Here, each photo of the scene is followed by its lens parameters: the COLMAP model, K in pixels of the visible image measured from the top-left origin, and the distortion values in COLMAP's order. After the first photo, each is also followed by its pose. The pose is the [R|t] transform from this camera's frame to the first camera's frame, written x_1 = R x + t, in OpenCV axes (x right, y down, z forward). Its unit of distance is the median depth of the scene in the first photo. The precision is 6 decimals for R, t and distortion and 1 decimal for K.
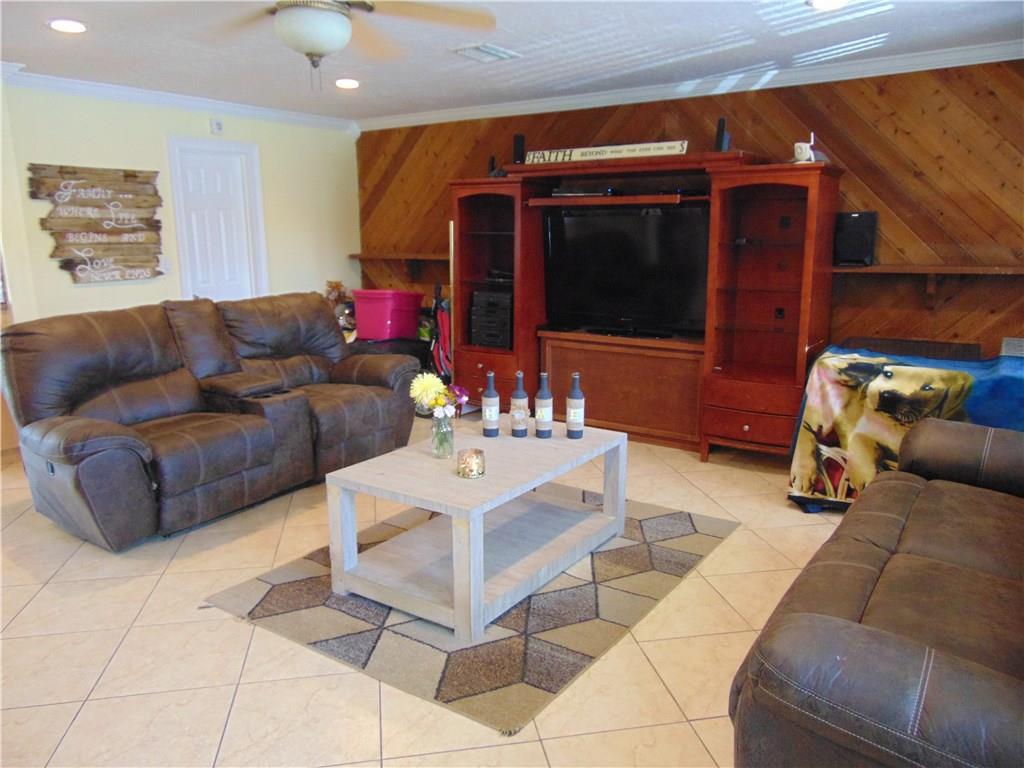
lens RADIAL K [[767.5, 0, 509.9], [0, 767.5, 377.6], [0, 0, 1]] dist [-0.024715, 0.063141]
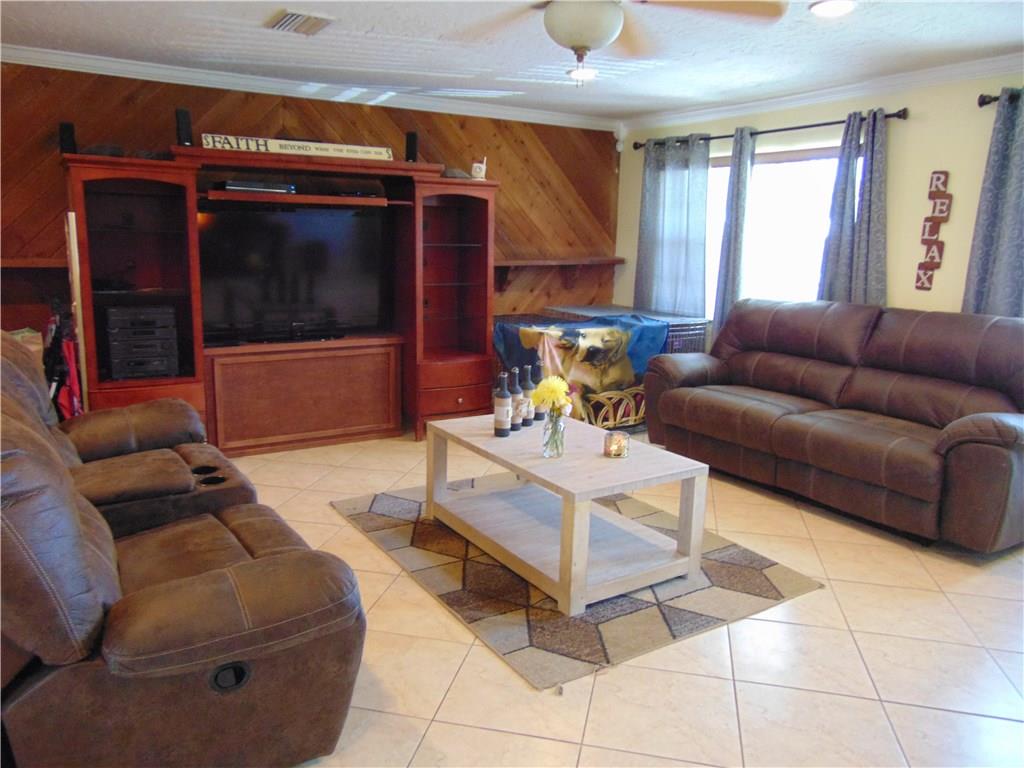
lens RADIAL K [[760.5, 0, 512.0], [0, 760.5, 384.0], [0, 0, 1]] dist [-0.037664, 0.070273]
pose [[0.388943, -0.168023, 0.905810, -0.733763], [0.153238, 0.981330, 0.116233, -0.084988], [-0.908428, 0.093597, 0.407429, 0.454095]]
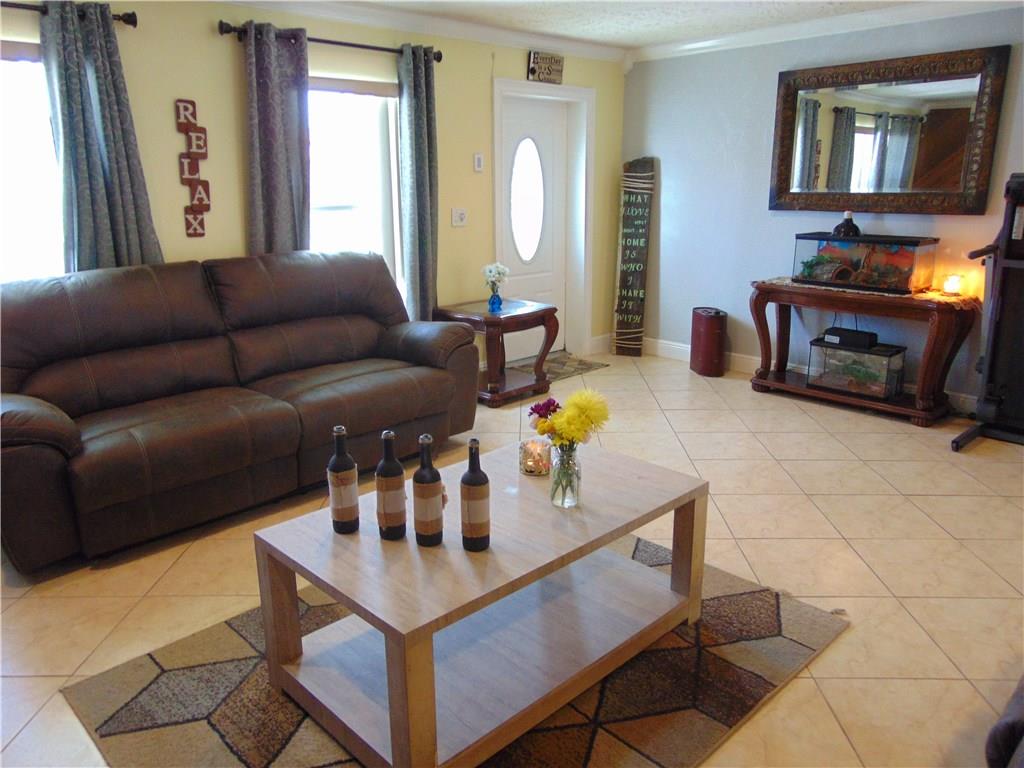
lens RADIAL K [[767.5, 0, 509.9], [0, 767.5, 377.6], [0, 0, 1]] dist [-0.024715, 0.063141]
pose [[-0.979549, -0.045215, 0.196059, -0.123677], [0.046129, 0.898002, 0.437566, -0.238146], [-0.195846, 0.437662, -0.877552, 1.159040]]
